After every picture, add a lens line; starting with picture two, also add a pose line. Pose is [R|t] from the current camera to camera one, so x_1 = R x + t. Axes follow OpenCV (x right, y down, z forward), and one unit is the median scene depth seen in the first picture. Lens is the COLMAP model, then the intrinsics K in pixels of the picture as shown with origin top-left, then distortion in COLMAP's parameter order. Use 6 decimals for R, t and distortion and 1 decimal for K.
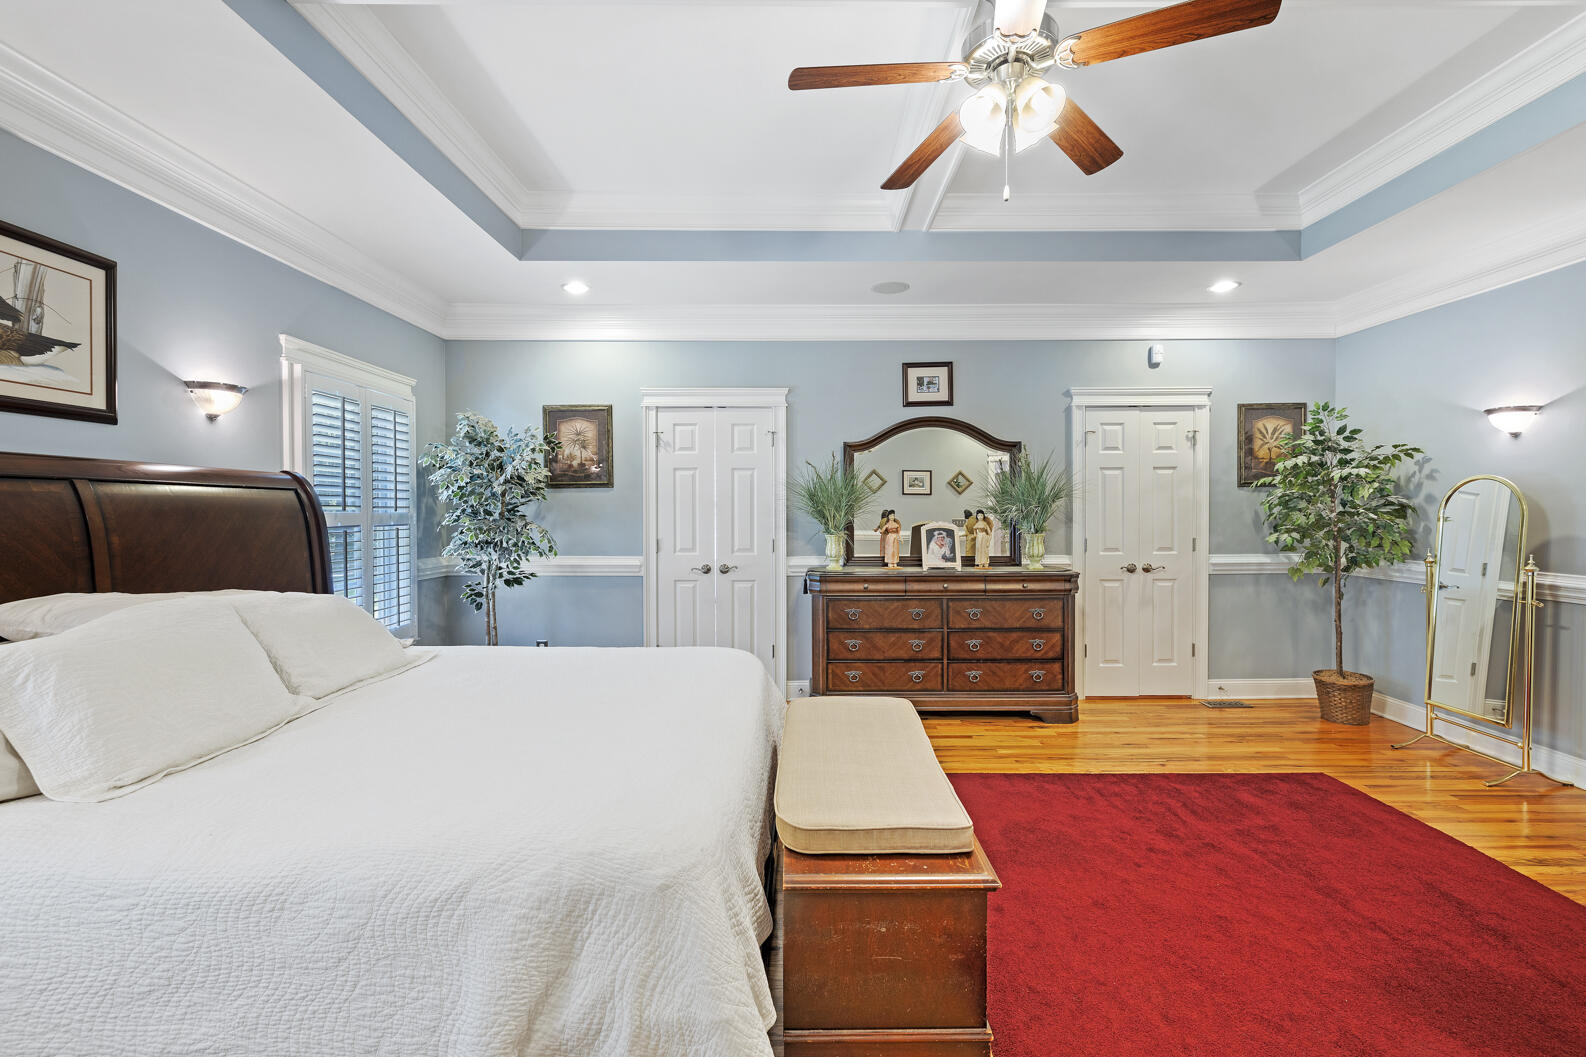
lens RADIAL K [[674.2, 0, 793.0], [0, 674.2, 528.5], [0, 0, 1]] dist [-0.000436, 0.000087]
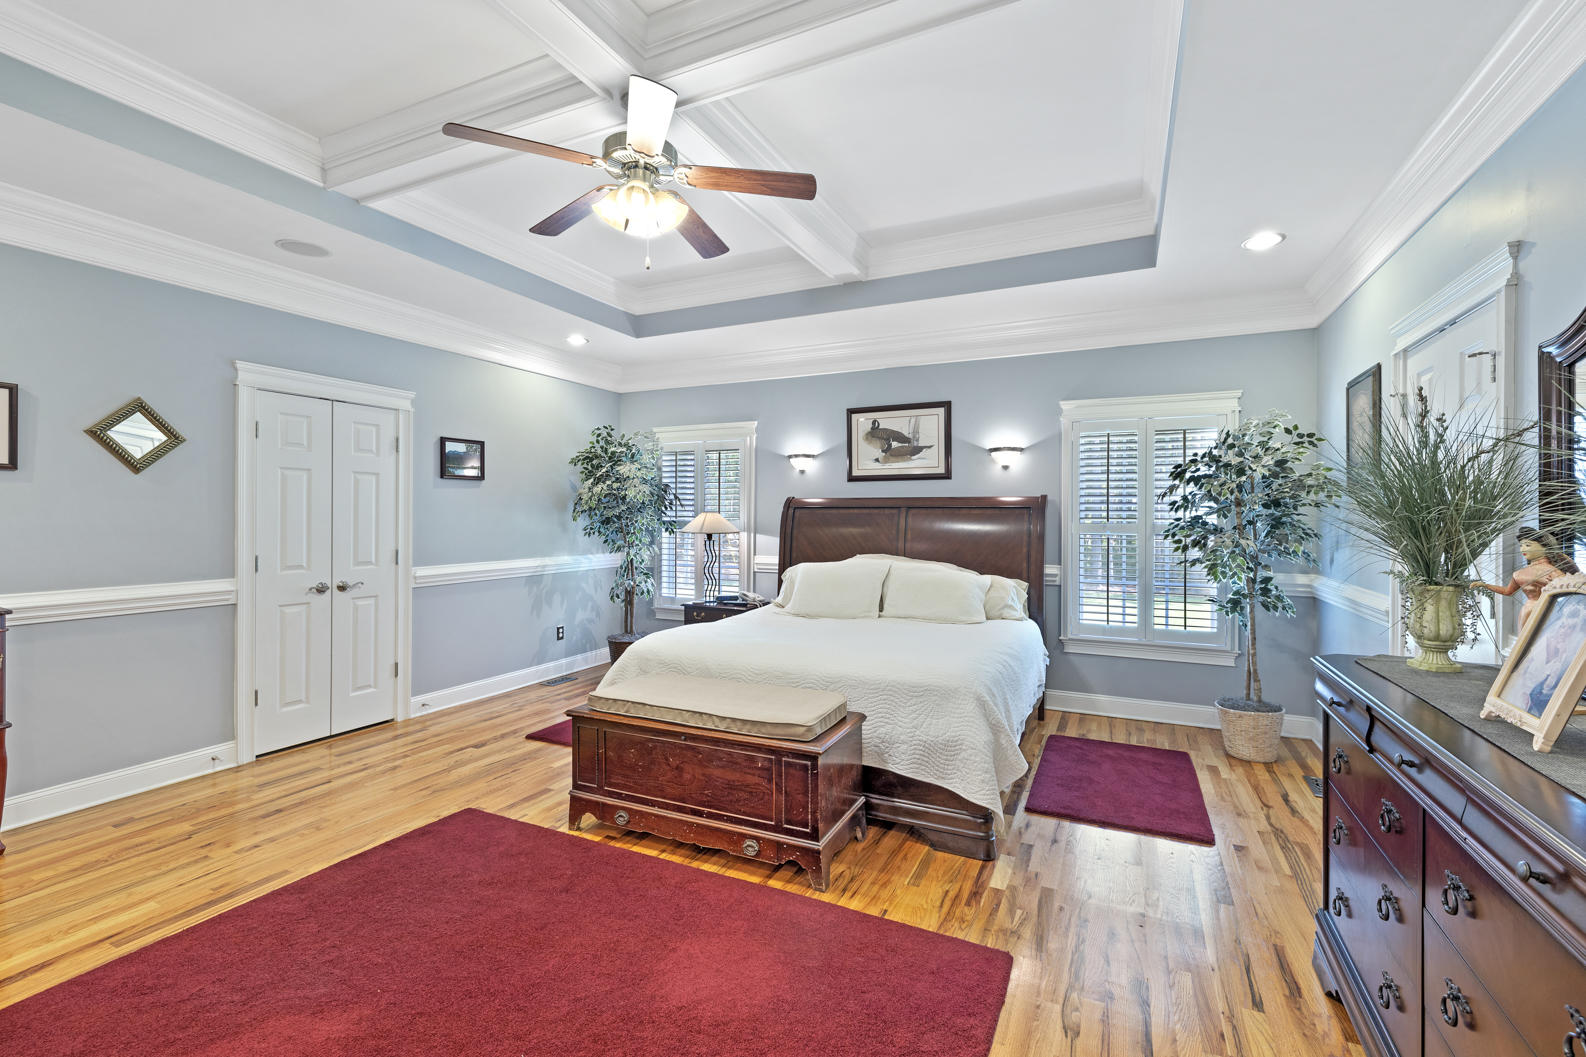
lens RADIAL K [[677.5, 0, 793.0], [0, 677.5, 528.5], [0, 0, 1]] dist [0.000648, 0.000105]
pose [[-0.426705, 0.009476, -0.904341, 0.636822], [-0.027752, 0.999337, 0.023566, -0.023271], [0.903965, 0.035153, -0.426159, 0.861245]]
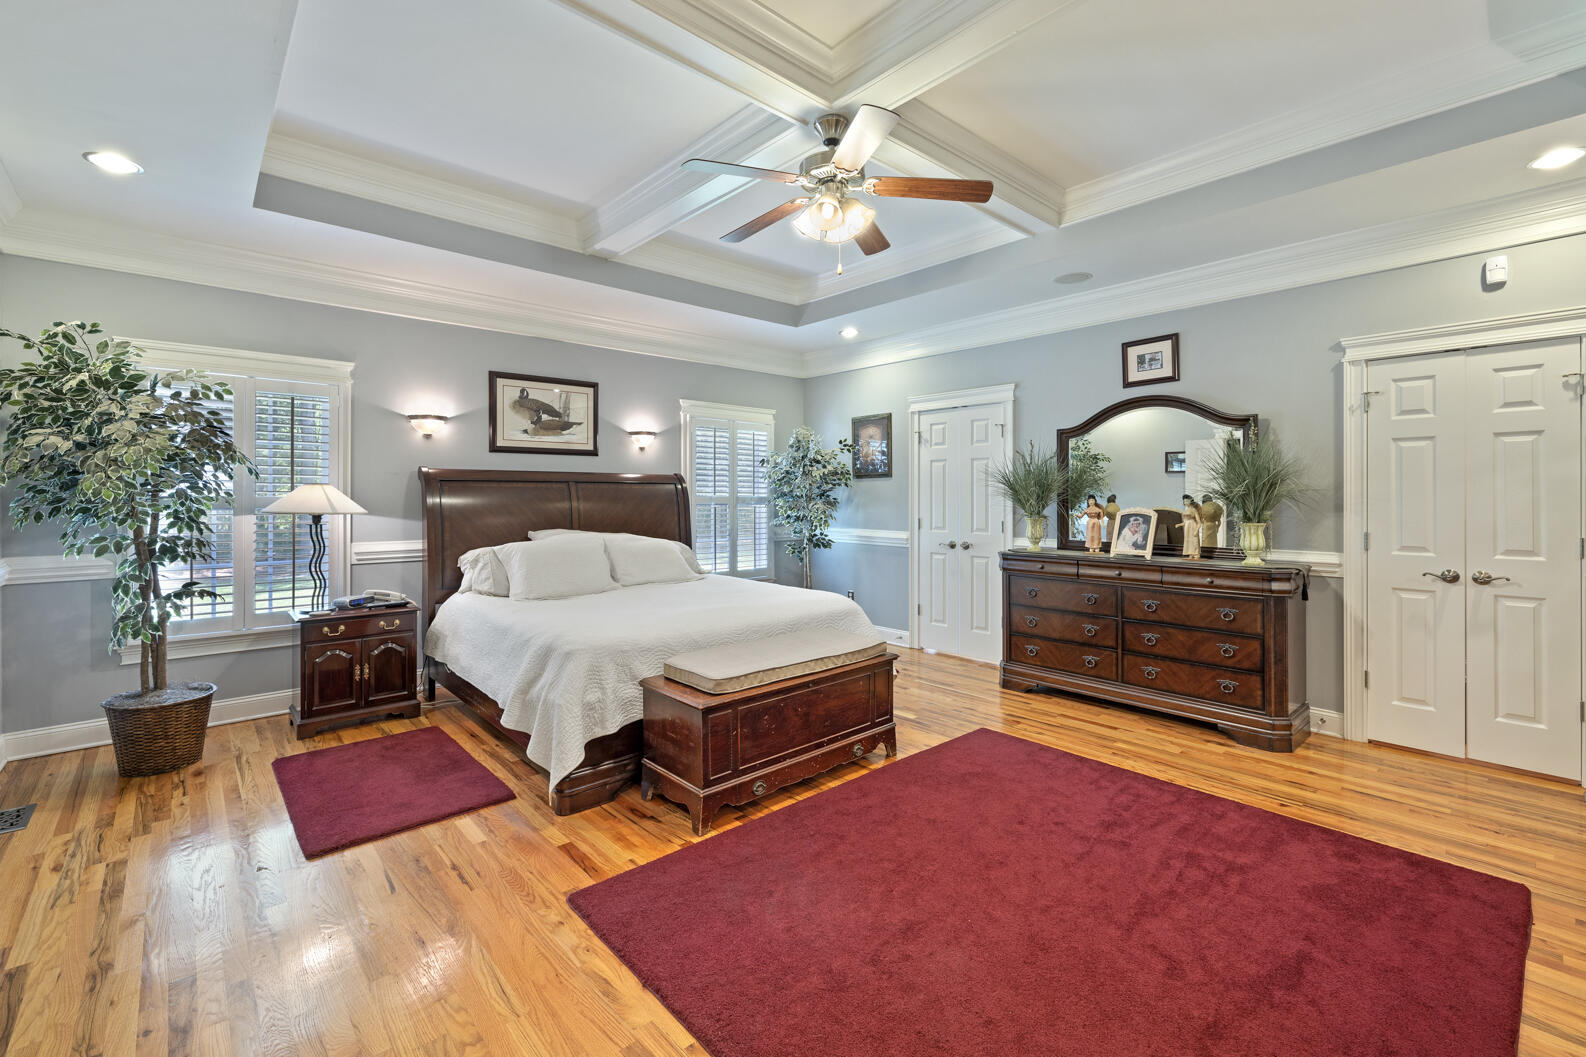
lens RADIAL K [[682.7, 0, 787.7], [0, 682.7, 502.5], [0, 0, 1]] dist [0.002096, 0.000164]
pose [[0.665528, 0.009232, -0.746316, 0.637514], [-0.019564, 0.999796, -0.005079, -0.002124], [0.746116, 0.017981, 0.665573, -0.011454]]
